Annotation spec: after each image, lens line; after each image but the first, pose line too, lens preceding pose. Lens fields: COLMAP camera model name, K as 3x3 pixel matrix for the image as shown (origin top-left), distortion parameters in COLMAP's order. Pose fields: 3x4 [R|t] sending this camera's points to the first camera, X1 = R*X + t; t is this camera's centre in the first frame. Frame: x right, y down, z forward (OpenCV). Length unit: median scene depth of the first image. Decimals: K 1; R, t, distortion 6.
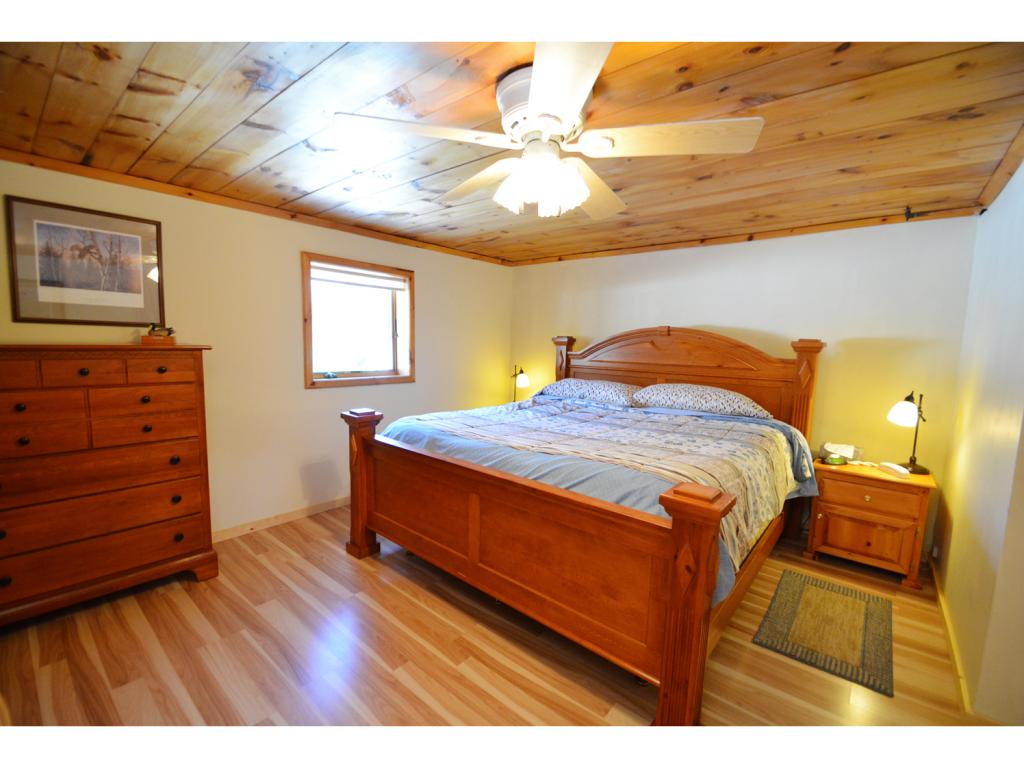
lens RADIAL K [[449.6, 0, 510.5], [0, 449.6, 387.2], [0, 0, 1]] dist [0.002158, -0.008708]
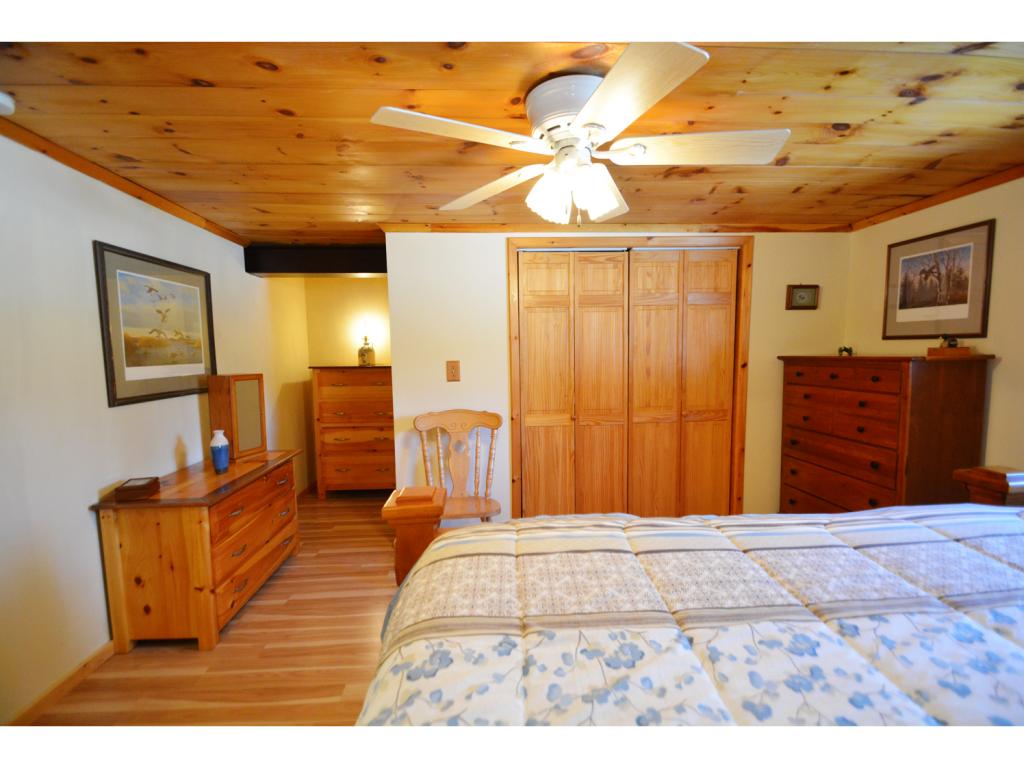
lens RADIAL K [[449.6, 0, 506.5], [0, 449.6, 386.4], [0, 0, 1]] dist [0.002158, -0.008708]
pose [[-0.720077, 0.044162, -0.692488, 0.610605], [-0.071702, 0.987895, 0.137560, -0.105356], [0.690180, 0.148706, -0.708194, 1.141038]]
